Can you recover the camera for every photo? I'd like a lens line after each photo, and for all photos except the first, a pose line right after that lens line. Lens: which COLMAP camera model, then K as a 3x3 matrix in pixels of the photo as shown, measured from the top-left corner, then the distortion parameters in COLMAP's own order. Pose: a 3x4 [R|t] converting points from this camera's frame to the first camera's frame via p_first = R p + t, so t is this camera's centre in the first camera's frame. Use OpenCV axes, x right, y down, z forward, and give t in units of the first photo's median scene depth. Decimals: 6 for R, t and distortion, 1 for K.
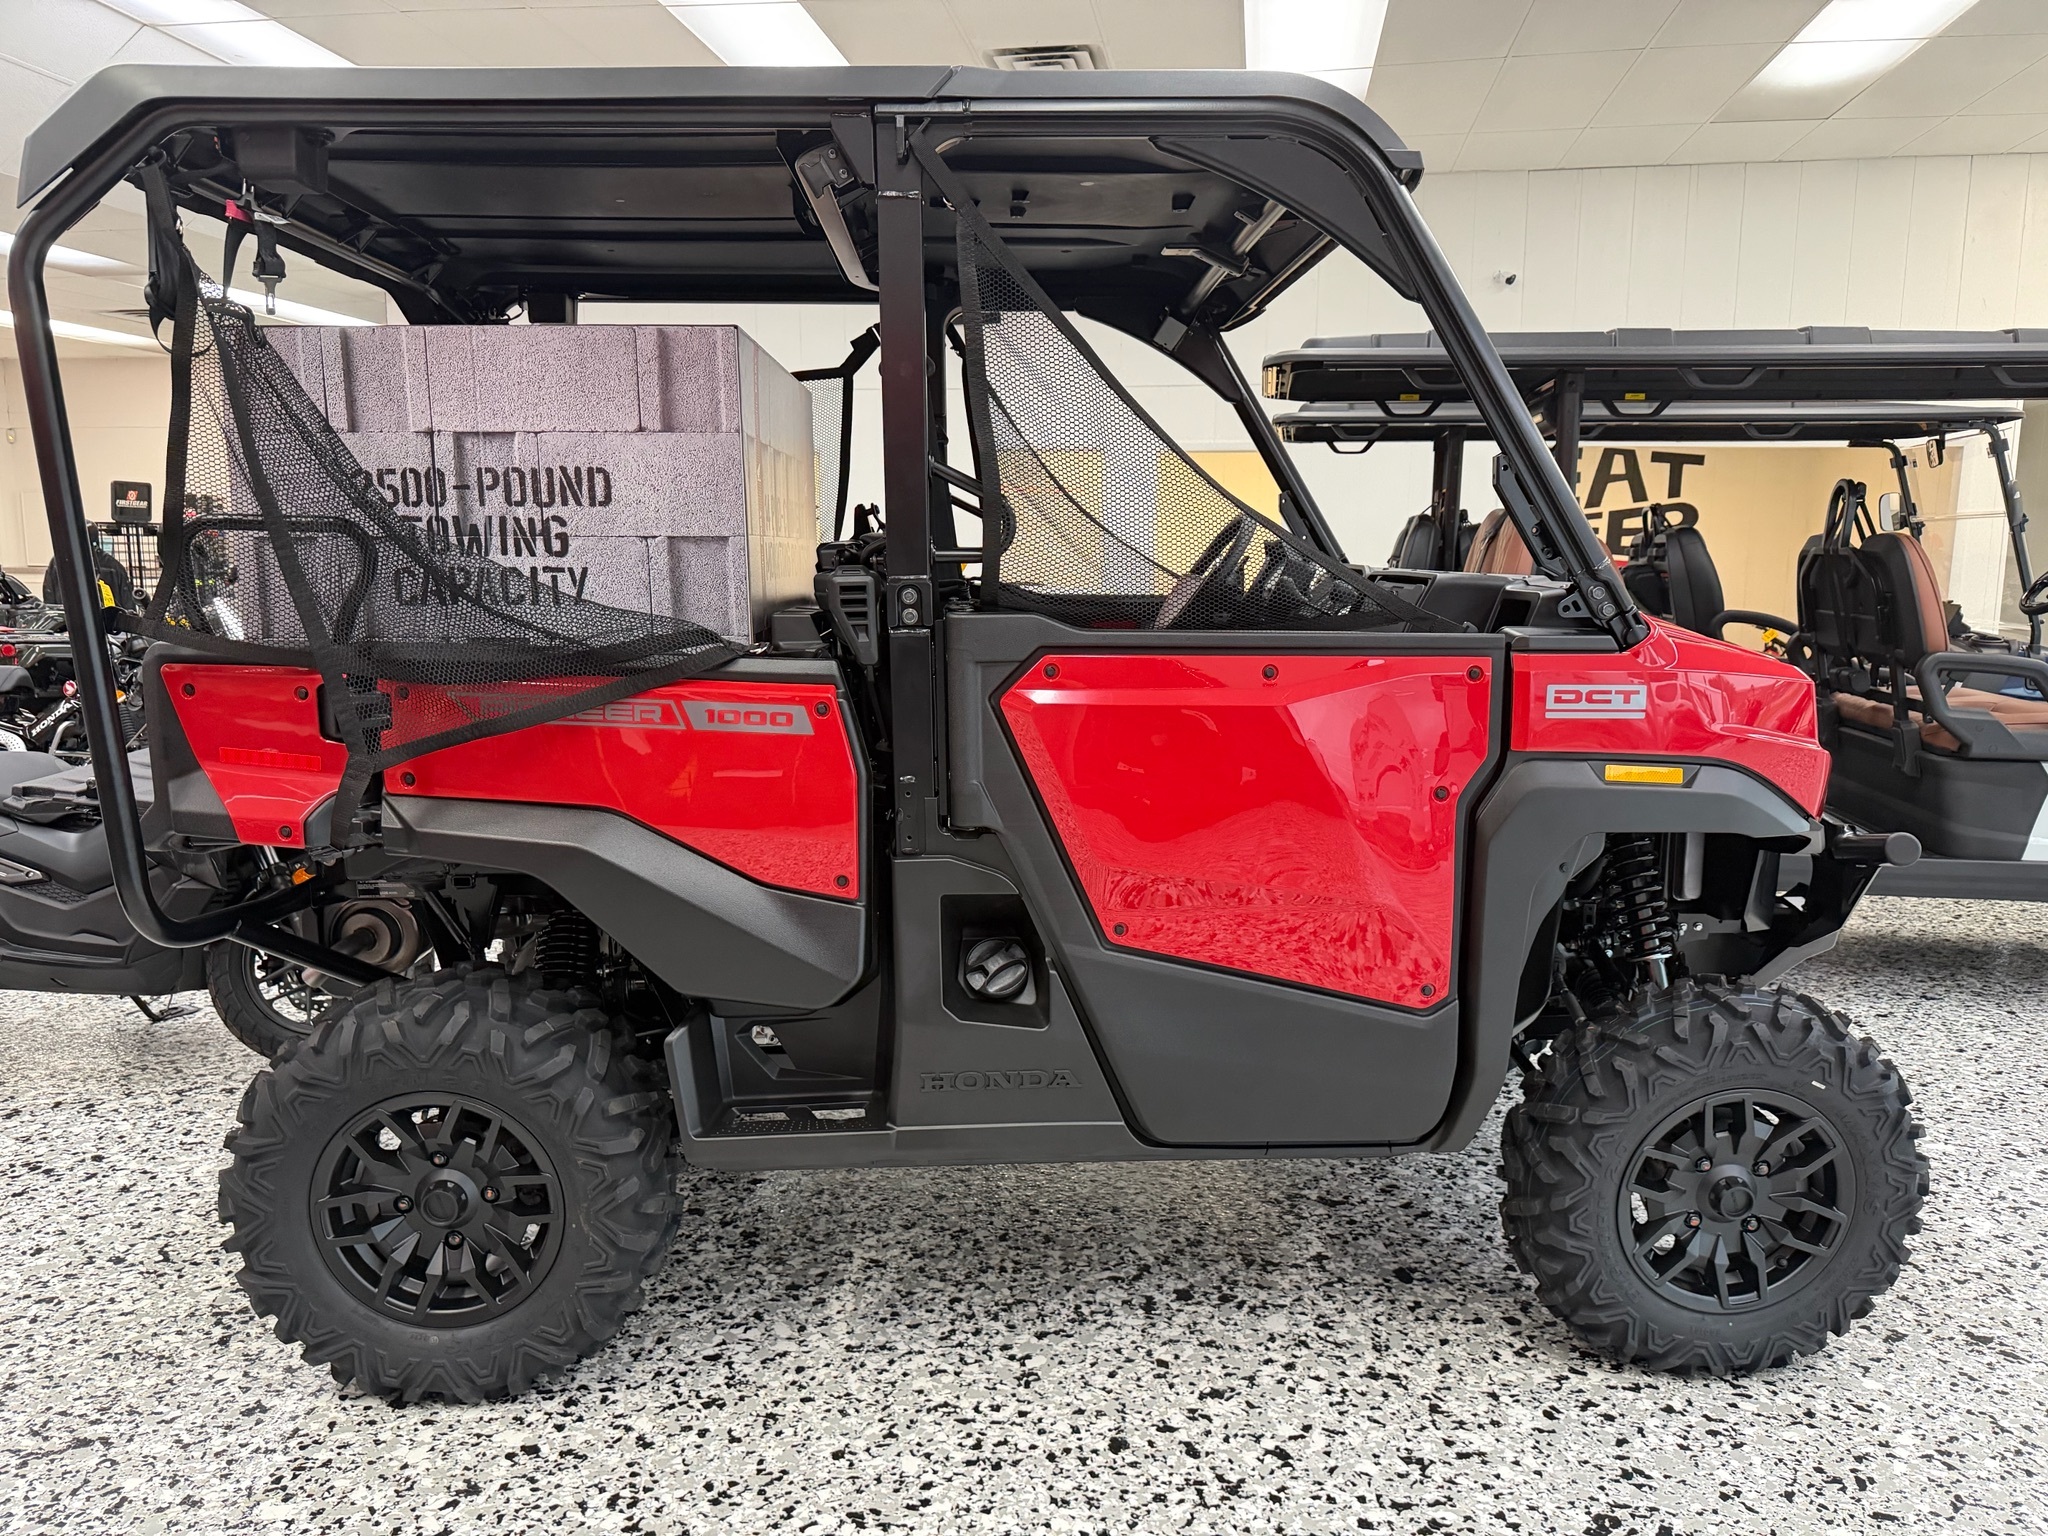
lens RADIAL K [[1461.3, 0, 1026.2], [0, 1461.3, 776.6], [0, 0, 1]] dist [-0.007283, -0.003601]
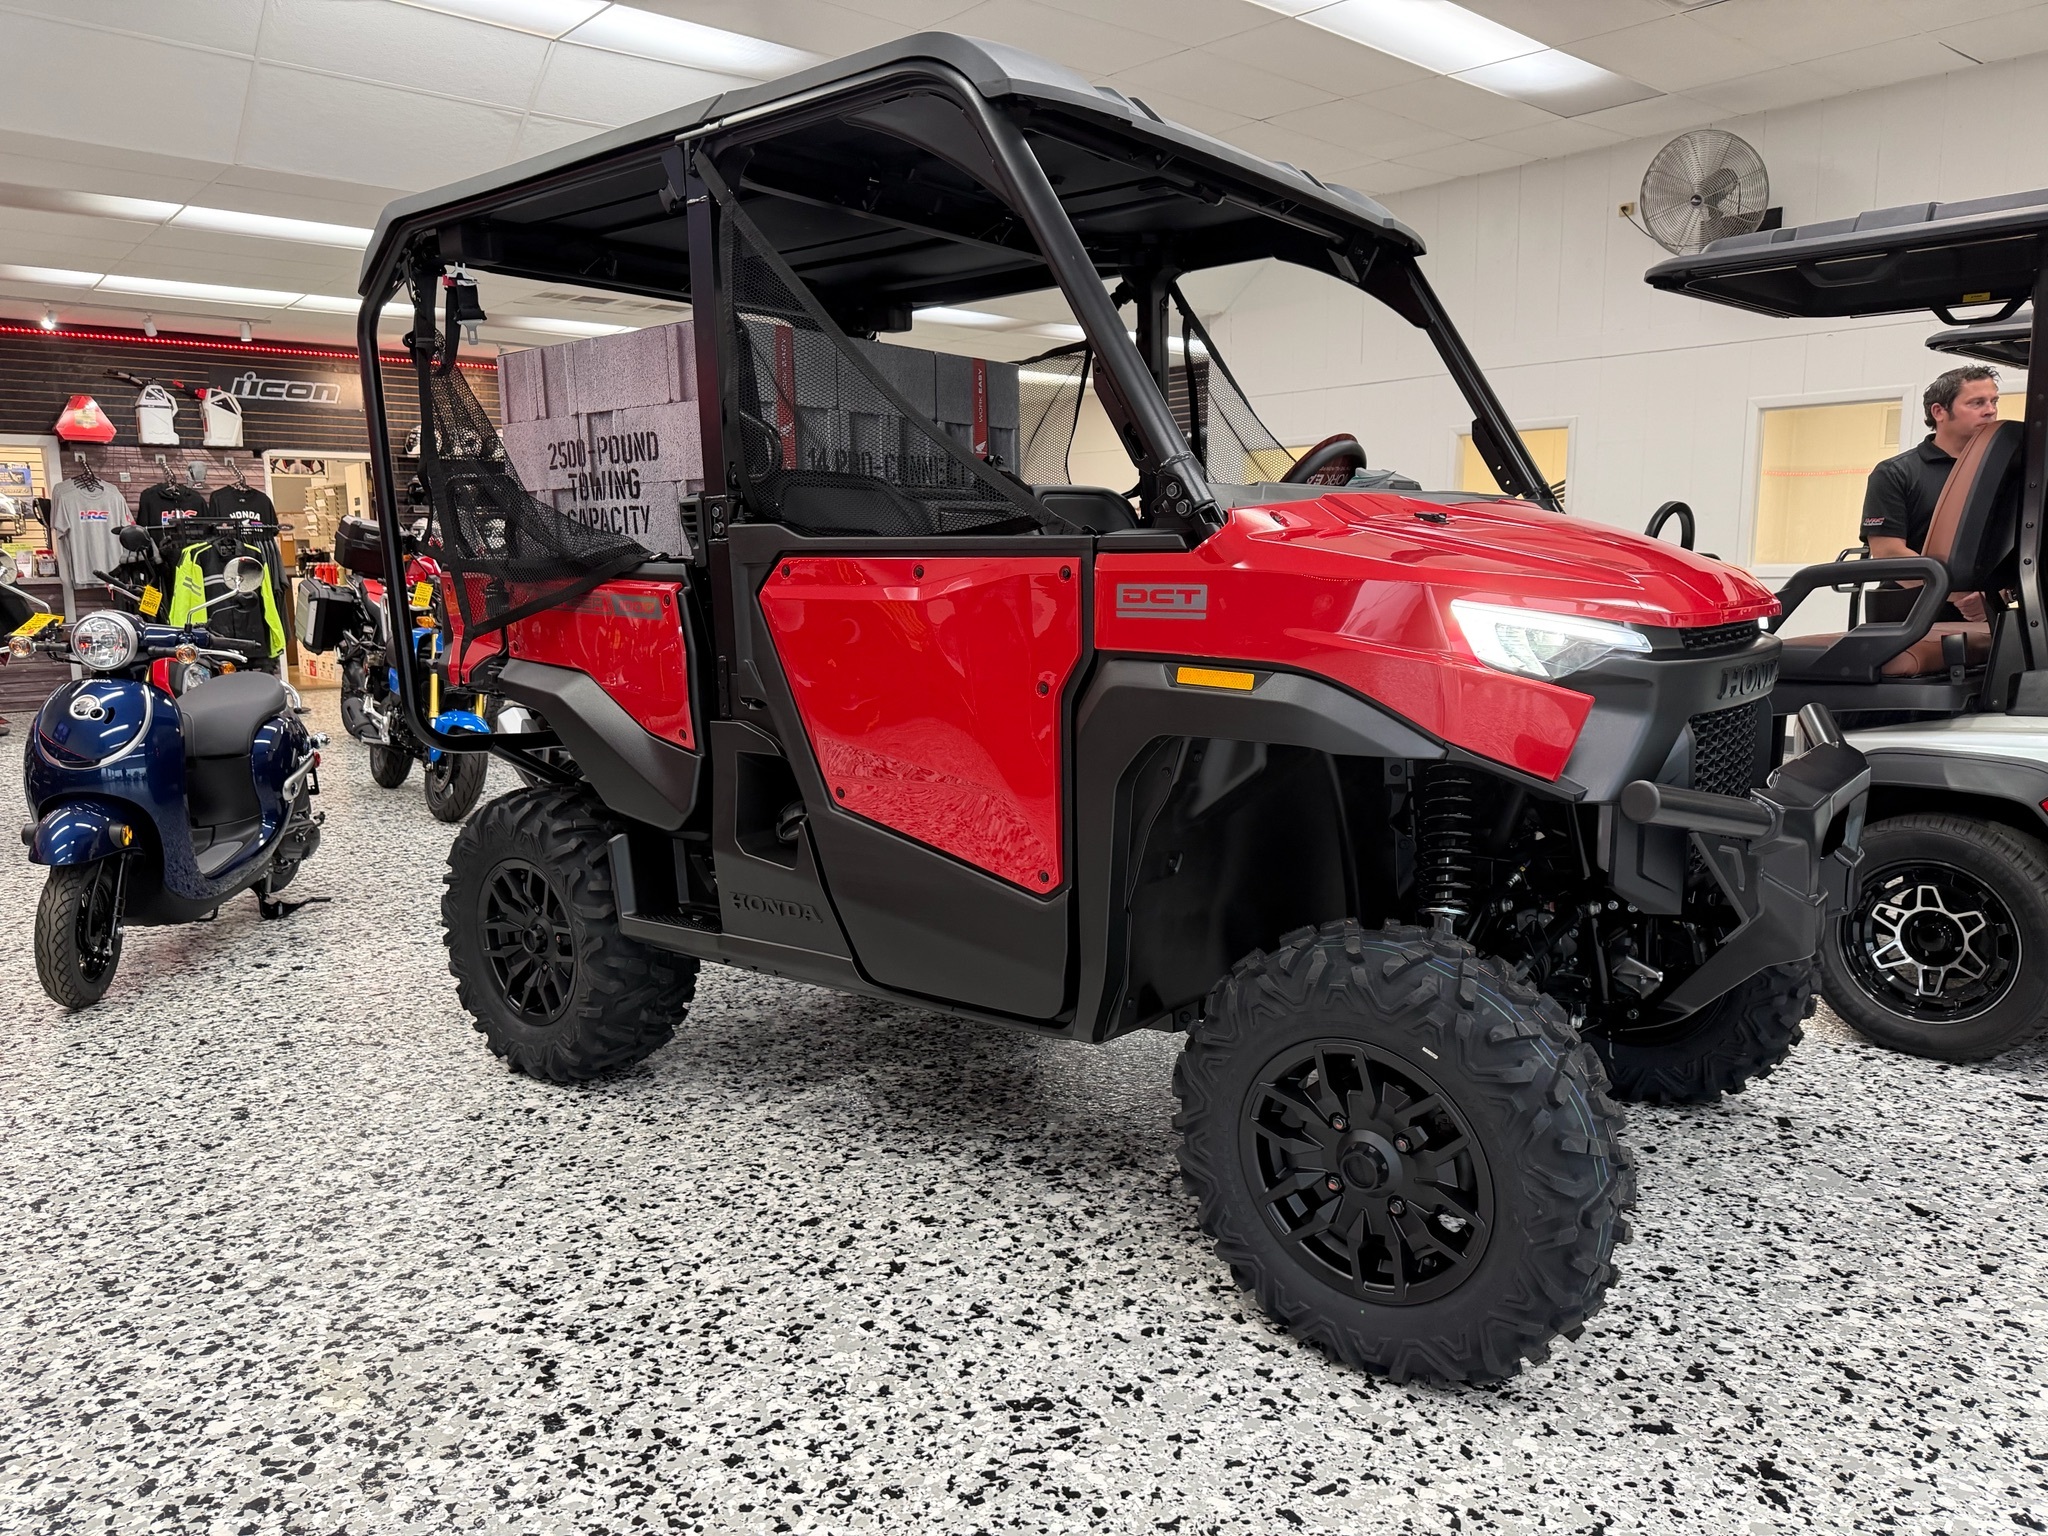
lens RADIAL K [[1453.1, 0, 1021.9], [0, 1453.1, 778.3], [0, 0, 1]] dist [0.043958, -0.000022]
pose [[0.762193, 0.084844, -0.641766, 0.906618], [-0.084455, 0.995934, 0.031364, 0.042508], [0.641817, 0.030295, 0.766259, 0.178065]]
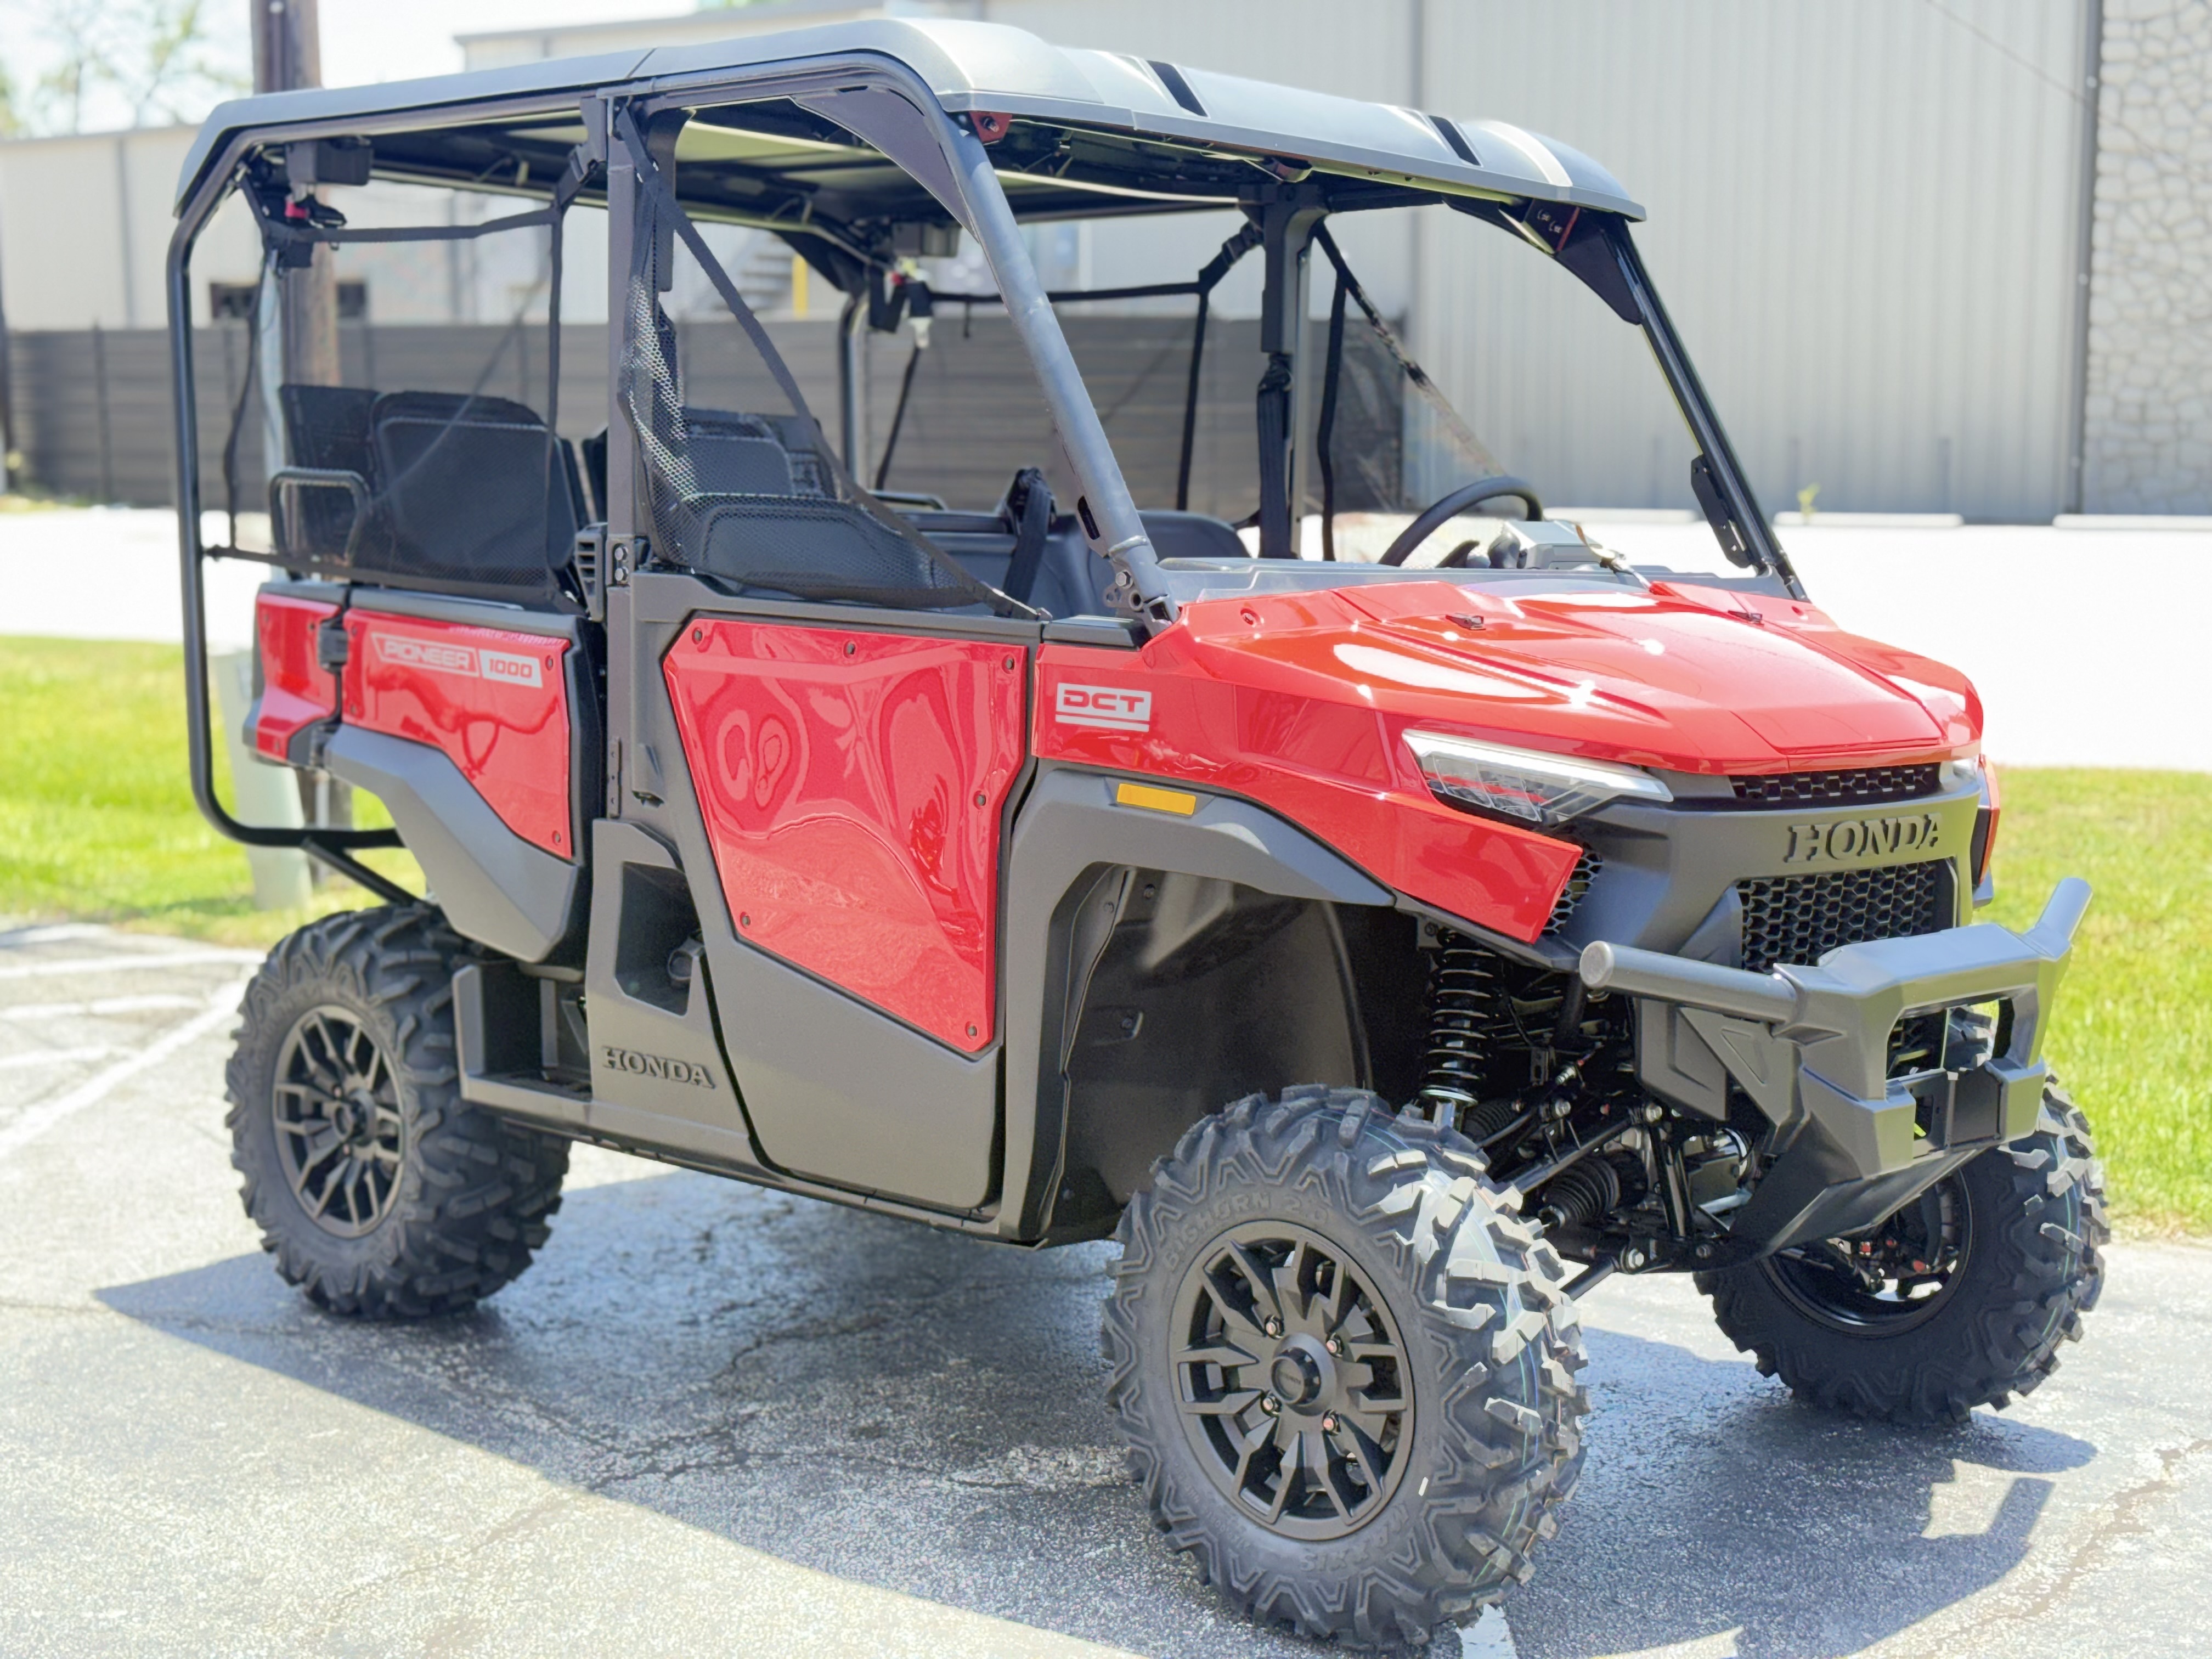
lens RADIAL K [[3151.0, 0, 1109.6], [0, 3151.0, 836.7], [0, 0, 1]] dist [0.000904, 0.021941]
pose [[0.703996, 0.092438, -0.704162, 1.584208], [-0.139882, 0.990119, -0.009873, 0.037846], [0.696292, 0.105450, 0.709970, -0.263066]]
